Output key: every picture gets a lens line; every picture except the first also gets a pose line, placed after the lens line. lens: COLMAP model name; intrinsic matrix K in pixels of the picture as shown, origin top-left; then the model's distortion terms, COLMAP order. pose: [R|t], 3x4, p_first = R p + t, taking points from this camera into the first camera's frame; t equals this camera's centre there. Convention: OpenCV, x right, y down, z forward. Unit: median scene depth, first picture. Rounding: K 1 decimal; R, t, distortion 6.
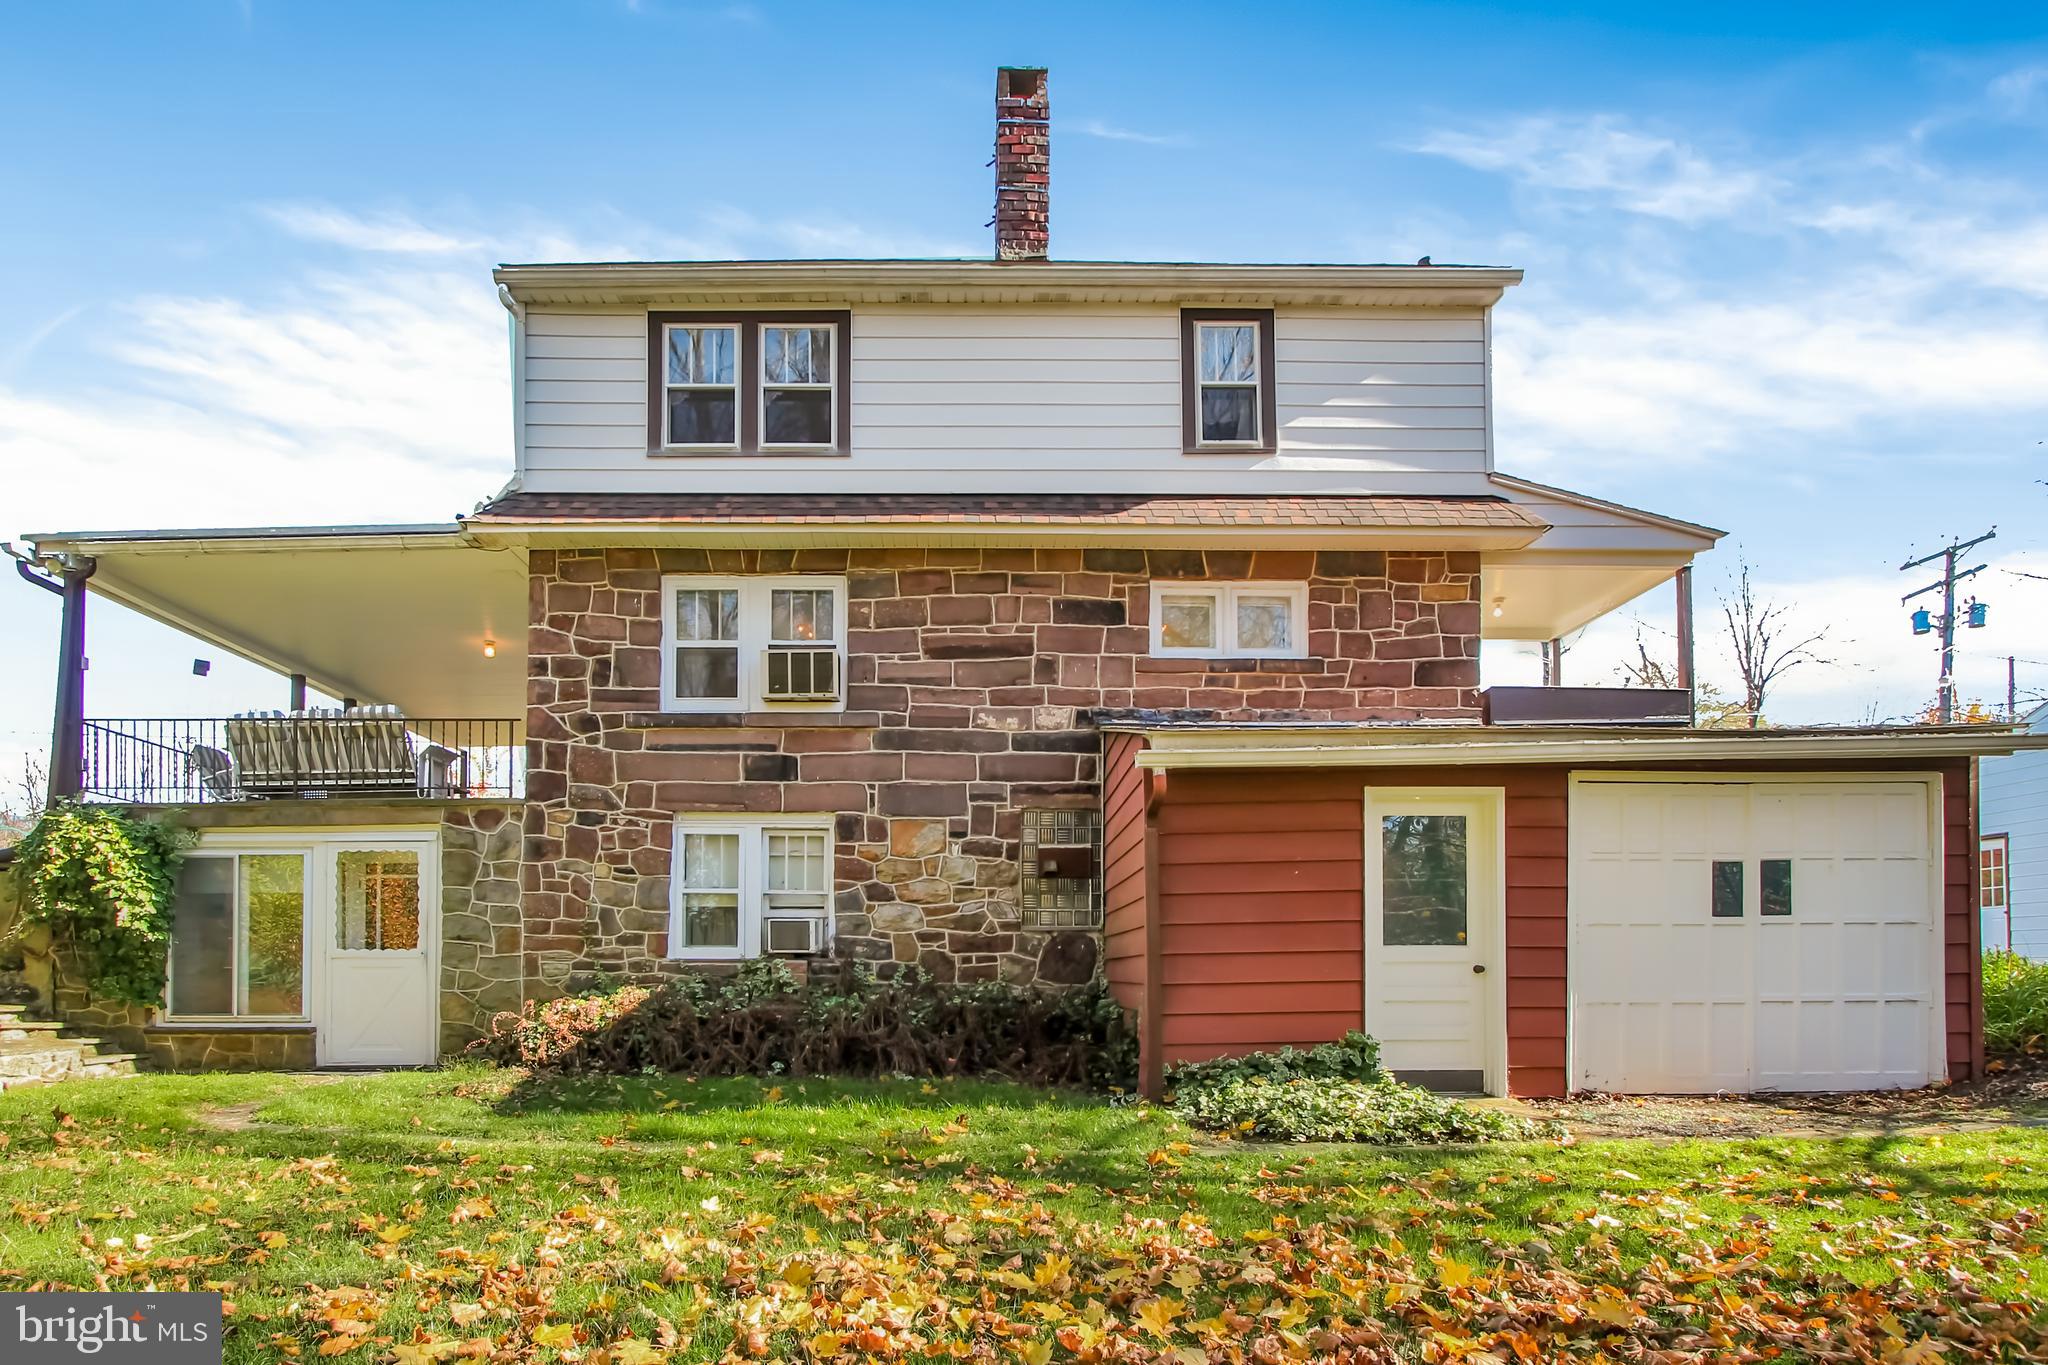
lens RADIAL K [[1053.2, 0, 1017.4], [0, 1053.2, 743.1], [0, 0, 1]] dist [-0.007431, 0.000278]
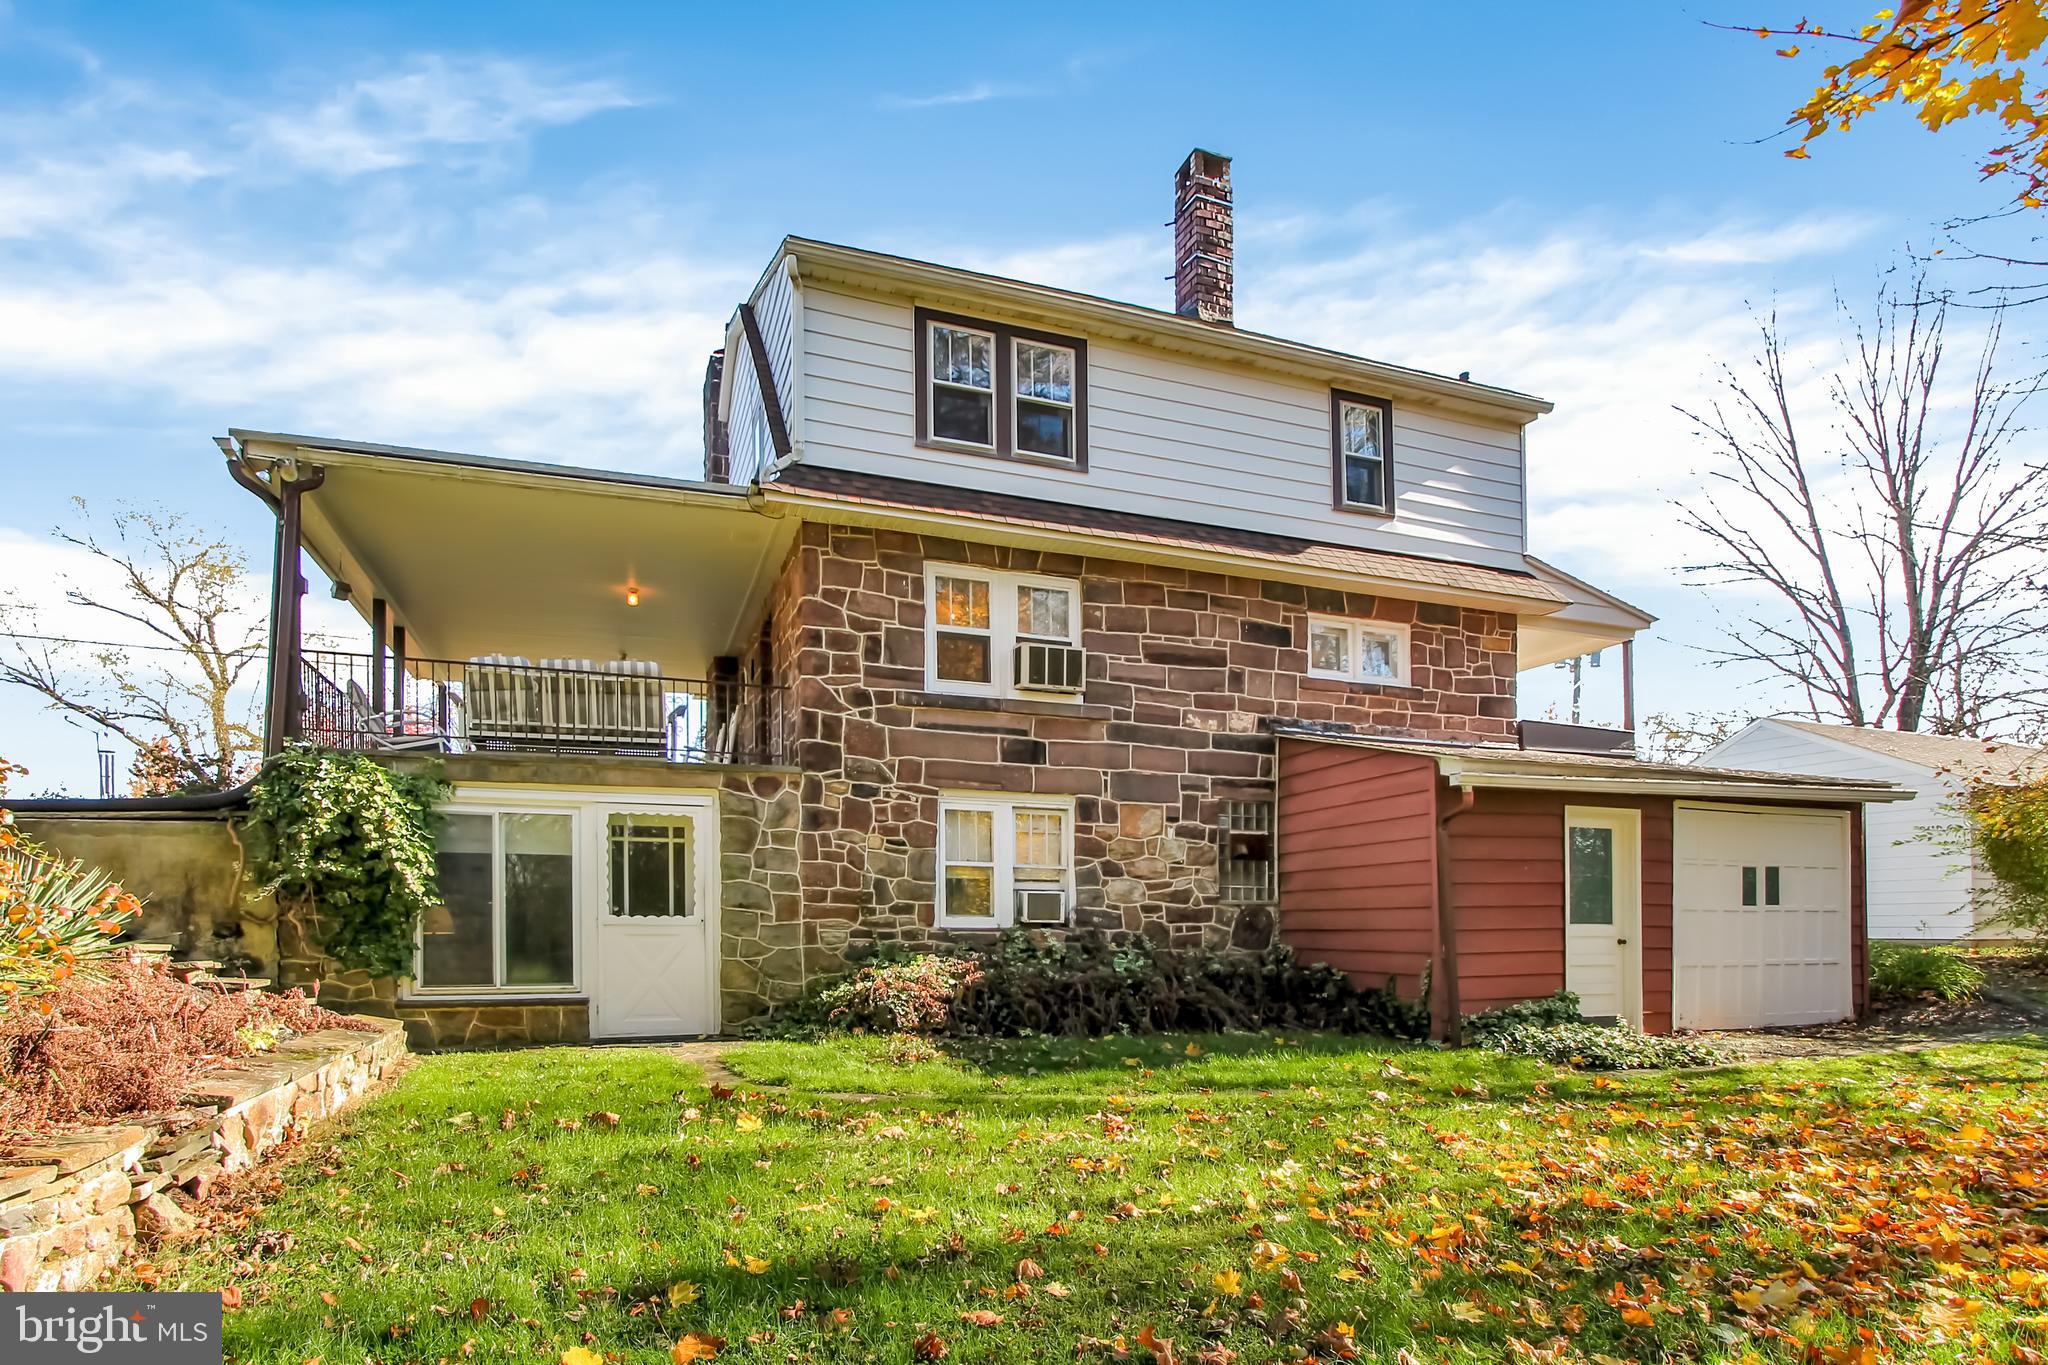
lens RADIAL K [[1053.2, 0, 1041.2], [0, 1053.2, 681.1], [0, 0, 1]] dist [-0.007431, 0.000278]
pose [[0.940925, 0.083015, 0.328283, -0.579416], [-0.078726, 0.996548, -0.026359, -0.021671], [-0.329338, -0.001042, 0.944212, -0.034154]]
